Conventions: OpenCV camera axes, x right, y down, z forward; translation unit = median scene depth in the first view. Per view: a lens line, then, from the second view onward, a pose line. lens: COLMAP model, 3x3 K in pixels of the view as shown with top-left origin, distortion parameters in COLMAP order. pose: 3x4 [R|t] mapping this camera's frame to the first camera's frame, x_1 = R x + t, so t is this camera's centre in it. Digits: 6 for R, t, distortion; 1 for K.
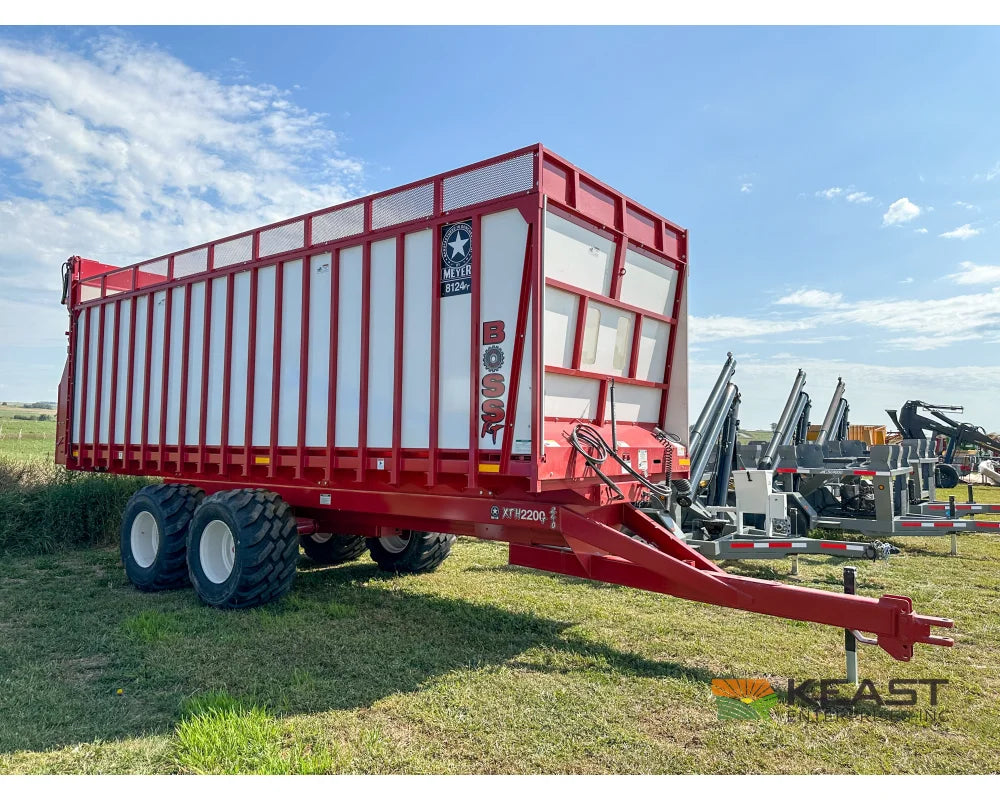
lens RADIAL K [[710.0, 0, 513.4], [0, 710.0, 391.3], [0, 0, 1]] dist [0.059397, -0.074544]
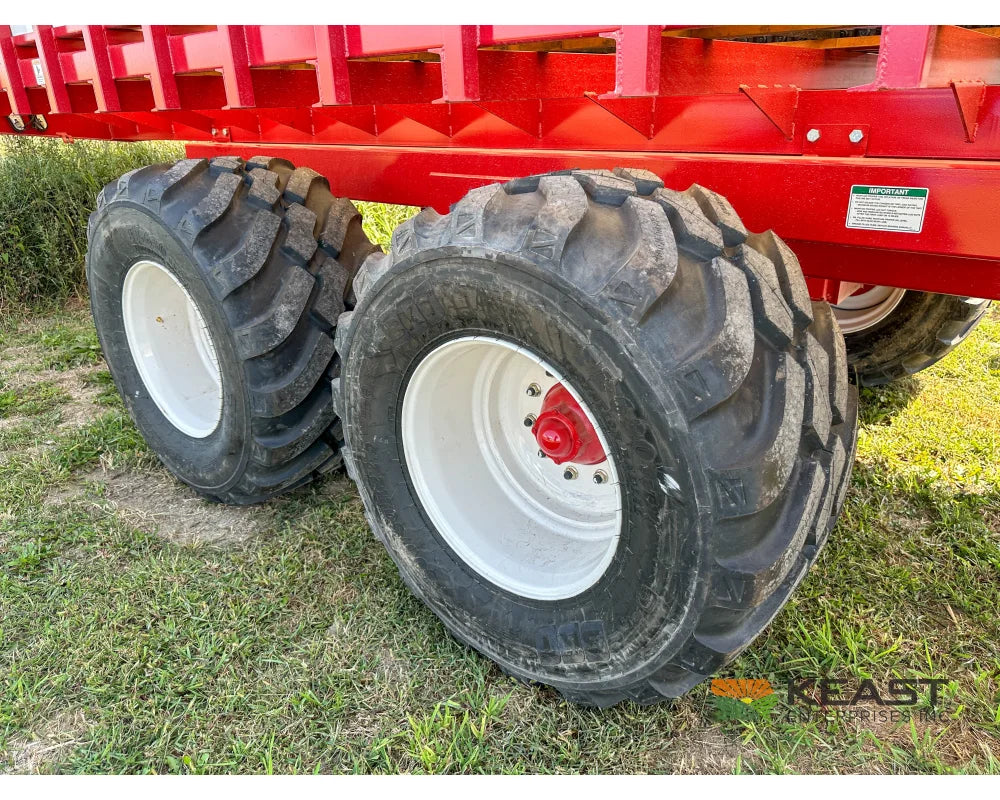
lens RADIAL K [[710.0, 0, 502.5], [0, 710.0, 392.0], [0, 0, 1]] dist [0.059397, -0.074544]
pose [[0.998316, -0.013427, -0.056428, -0.432813], [0.037020, 0.896426, 0.441645, 0.112645], [0.044654, -0.442990, 0.895414, 0.880843]]
